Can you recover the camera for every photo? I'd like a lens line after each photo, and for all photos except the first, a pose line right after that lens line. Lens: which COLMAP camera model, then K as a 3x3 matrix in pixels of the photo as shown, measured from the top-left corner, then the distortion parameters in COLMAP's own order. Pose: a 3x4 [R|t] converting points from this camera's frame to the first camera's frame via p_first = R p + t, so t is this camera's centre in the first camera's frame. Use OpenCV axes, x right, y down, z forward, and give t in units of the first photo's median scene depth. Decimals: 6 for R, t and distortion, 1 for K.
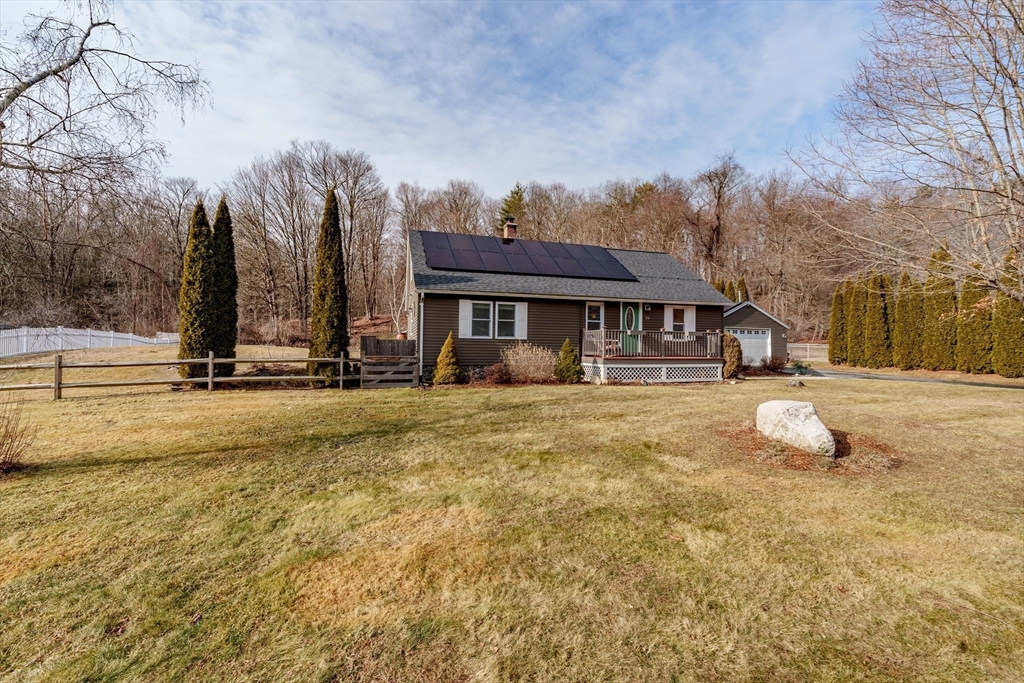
lens RADIAL K [[461.3, 0, 511.7], [0, 461.3, 350.4], [0, 0, 1]] dist [0.009824, -0.000347]
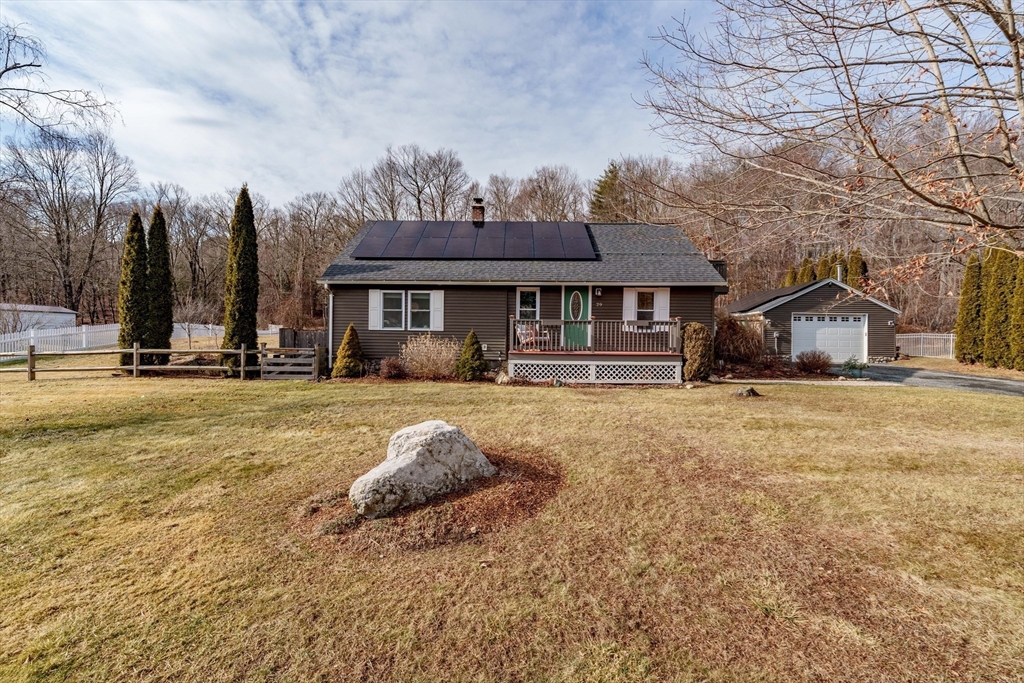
lens RADIAL K [[425.0, 0, 516.5], [0, 425.0, 337.9], [0, 0, 1]] dist [0.002550, 0.000262]
pose [[0.943386, 0.002958, -0.331684, 0.450320], [-0.003750, 0.999991, -0.001750, -0.008559], [0.331676, 0.002895, 0.943389, 0.256260]]
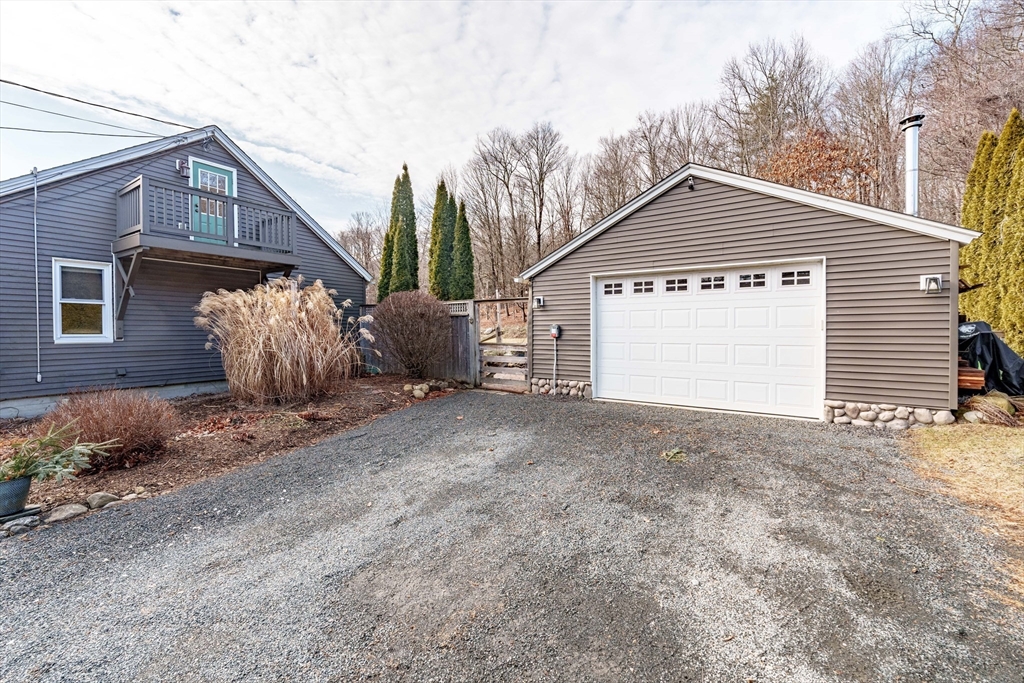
lens RADIAL K [[425.0, 0, 506.5], [0, 425.0, 330.5], [0, 0, 1]] dist [0.002550, 0.000262]
pose [[0.623101, -0.007269, -0.782108, 1.156012], [0.009171, 0.999956, -0.001988, -0.023003], [0.782088, -0.005934, 0.623140, 1.372241]]
